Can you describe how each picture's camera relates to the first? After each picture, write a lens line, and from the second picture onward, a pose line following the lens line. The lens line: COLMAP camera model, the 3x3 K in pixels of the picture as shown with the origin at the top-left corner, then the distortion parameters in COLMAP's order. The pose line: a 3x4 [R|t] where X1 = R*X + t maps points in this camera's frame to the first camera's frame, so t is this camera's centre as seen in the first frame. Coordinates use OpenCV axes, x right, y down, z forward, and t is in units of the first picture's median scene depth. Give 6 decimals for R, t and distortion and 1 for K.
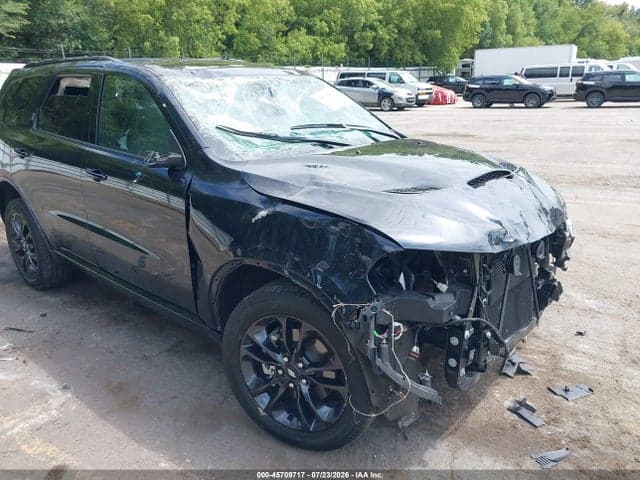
lens RADIAL K [[508.7, 0, 320.0], [0, 508.7, 240.0], [0, 0, 1]] dist [0.034069, -0.038947]
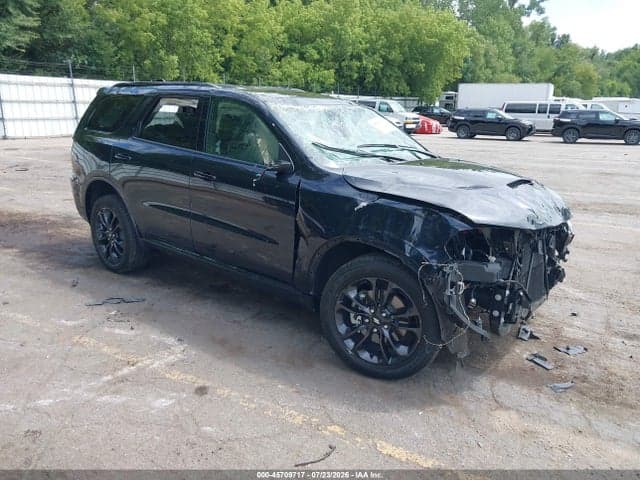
lens RADIAL K [[508.7, 0, 320.0], [0, 508.7, 240.0], [0, 0, 1]] dist [0.034069, -0.038947]
pose [[0.998315, 0.037557, 0.044234, -0.159344], [-0.035579, 0.998368, -0.044673, 0.062464], [-0.045839, 0.043023, 0.998022, -0.215671]]
